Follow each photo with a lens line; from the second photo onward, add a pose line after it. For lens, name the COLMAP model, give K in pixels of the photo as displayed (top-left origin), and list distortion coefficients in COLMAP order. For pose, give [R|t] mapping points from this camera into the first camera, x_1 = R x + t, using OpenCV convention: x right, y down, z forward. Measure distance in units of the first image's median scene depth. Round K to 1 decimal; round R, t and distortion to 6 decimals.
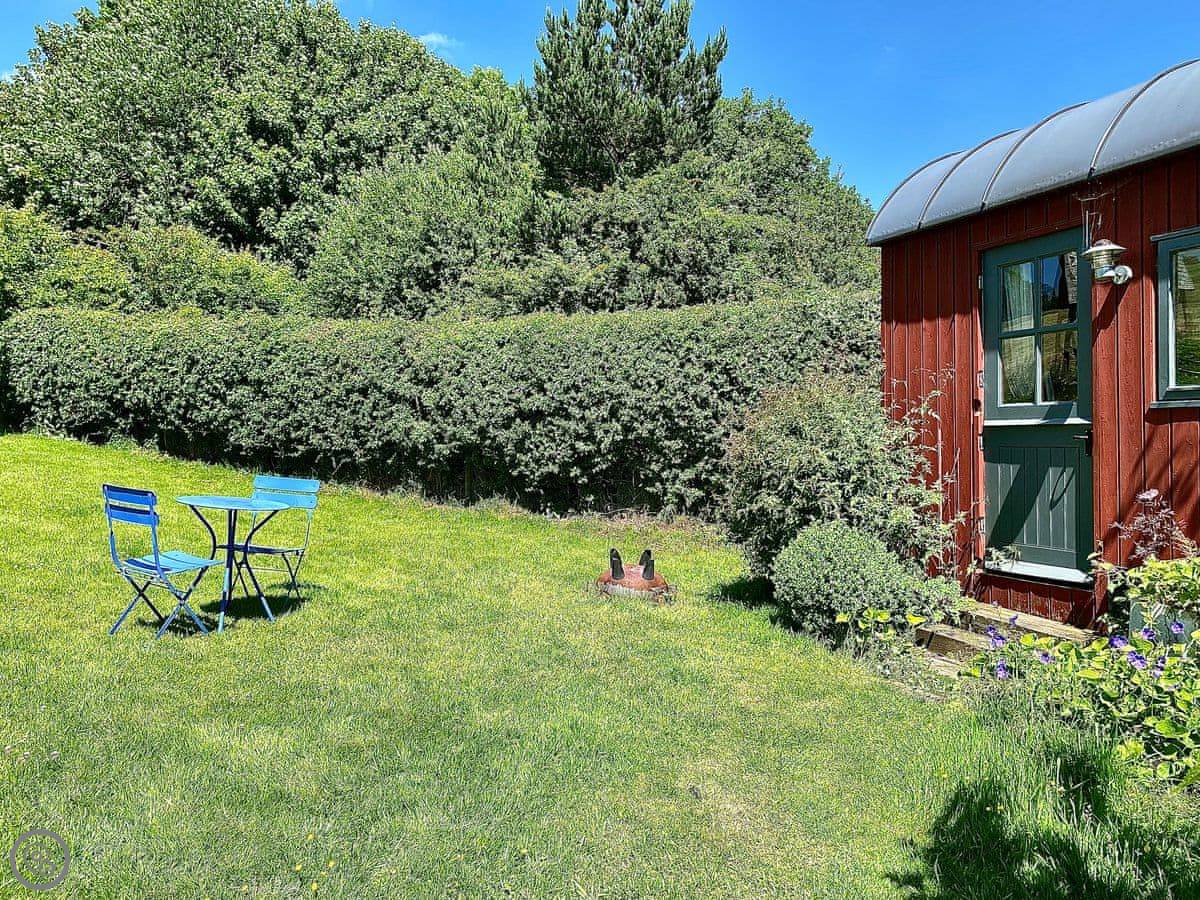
lens RADIAL K [[924.6, 0, 565.2], [0, 924.6, 445.6], [0, 0, 1]] dist [0.086215, -0.149727]
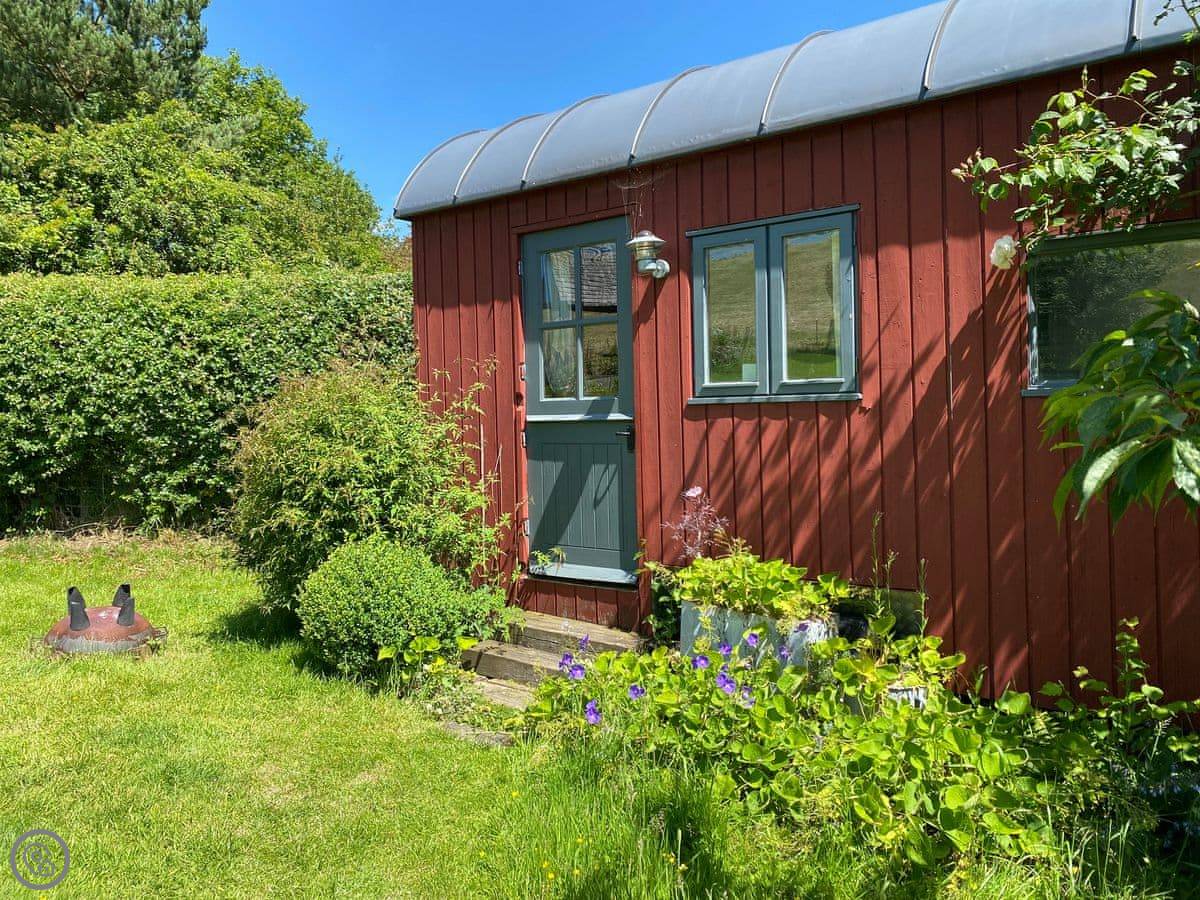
lens RADIAL K [[919.6, 0, 578.3], [0, 919.6, 422.3], [0, 0, 1]] dist [0.031597, -0.007852]
pose [[0.853486, -0.008218, 0.521051, 0.008812], [0.013633, 0.999886, -0.006562, -0.007983], [-0.520937, 0.012704, 0.853500, 0.115504]]
